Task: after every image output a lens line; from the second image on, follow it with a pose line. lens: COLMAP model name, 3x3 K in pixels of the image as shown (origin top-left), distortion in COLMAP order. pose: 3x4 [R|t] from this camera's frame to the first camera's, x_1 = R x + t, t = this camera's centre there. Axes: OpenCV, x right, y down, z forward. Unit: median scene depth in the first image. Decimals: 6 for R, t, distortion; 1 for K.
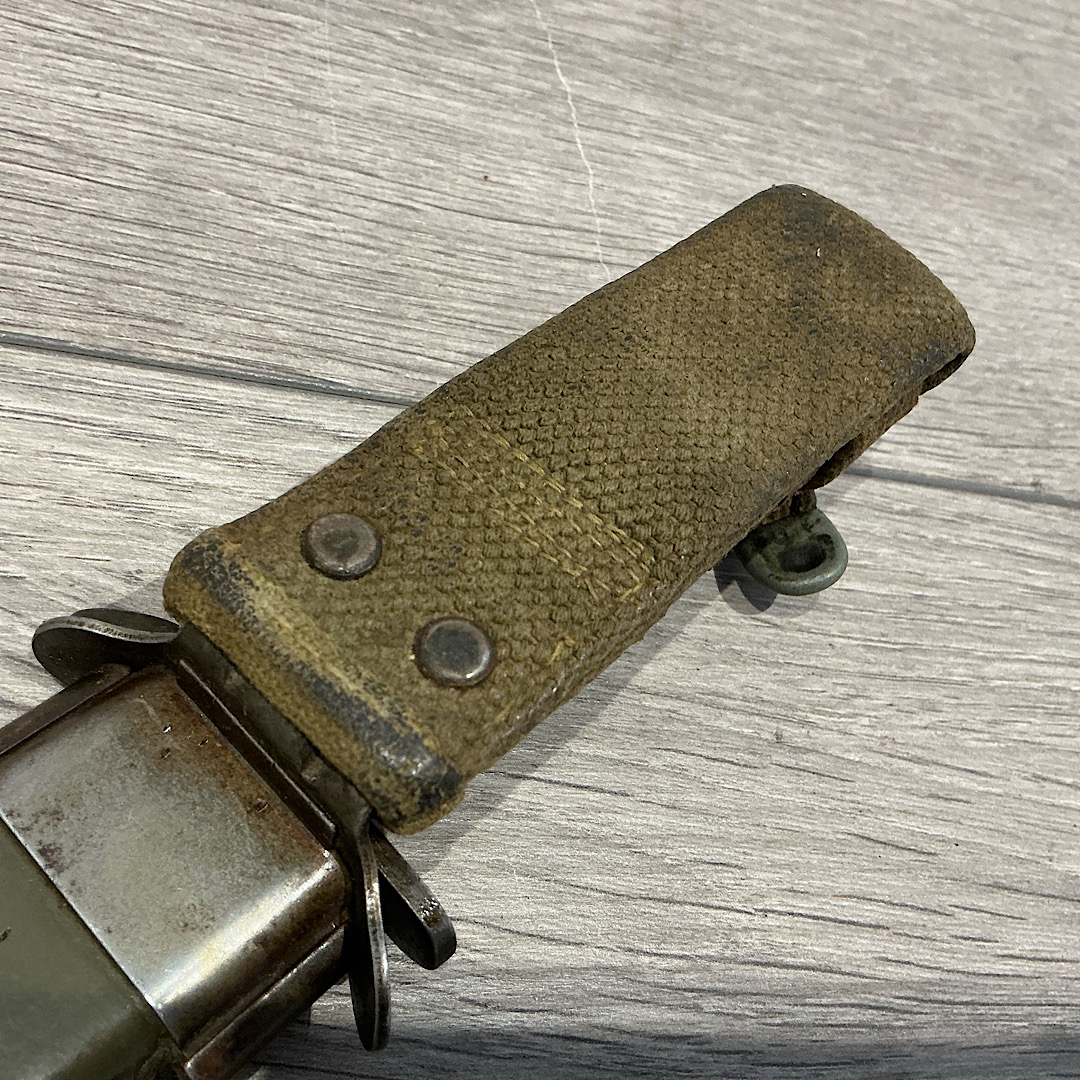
lens RADIAL K [[1222.5, 0, 553.3], [0, 1222.5, 531.2], [0, 0, 1]] dist [0.052862, 0.000000]
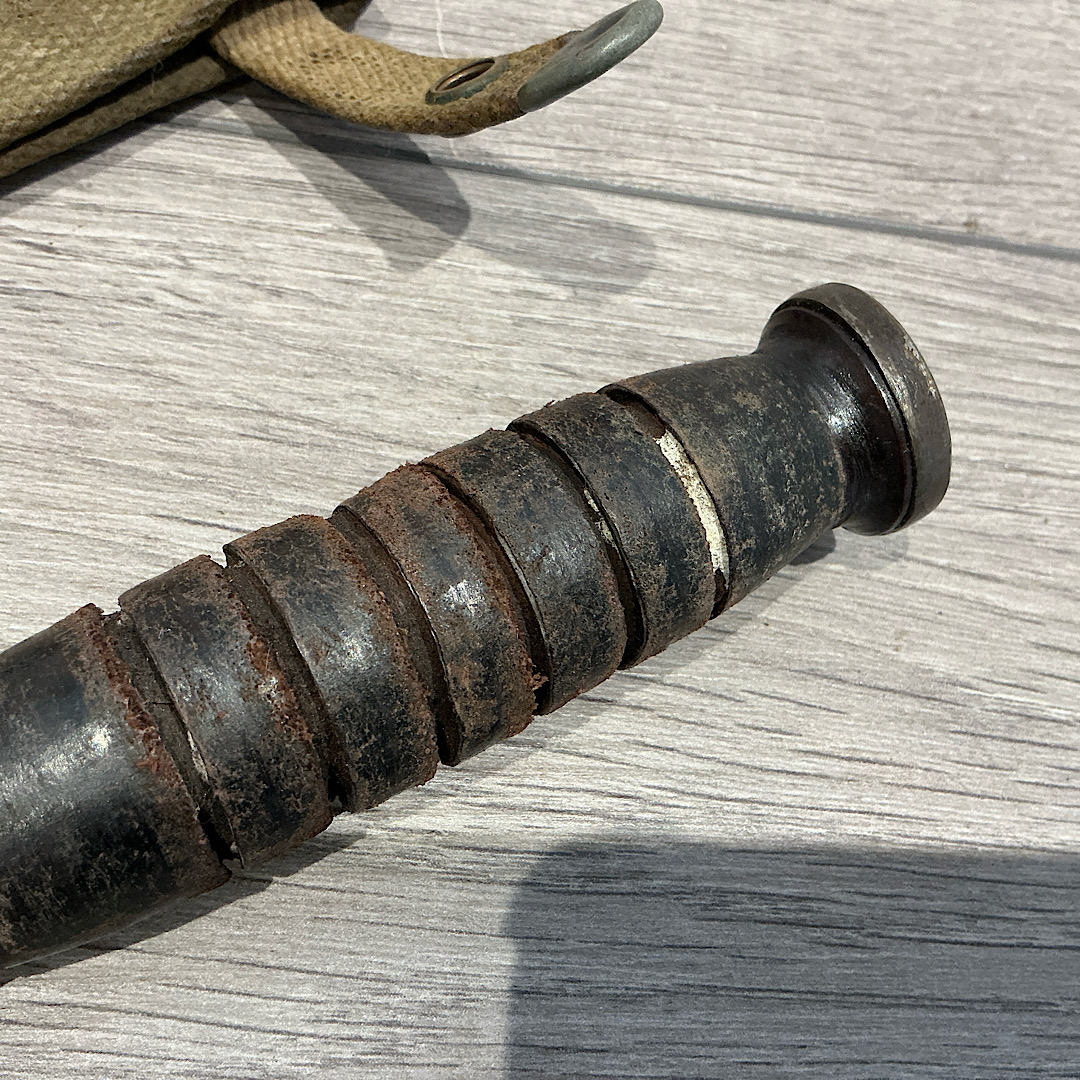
lens RADIAL K [[1222.5, 0, 547.4], [0, 1222.5, 535.5], [0, 0, 1]] dist [0.052862, 0.000000]
pose [[0.986200, 0.007378, -0.165393, 0.308619], [0.007885, 0.995780, 0.091433, 0.112552], [0.165370, -0.091475, 0.981980, 0.153399]]
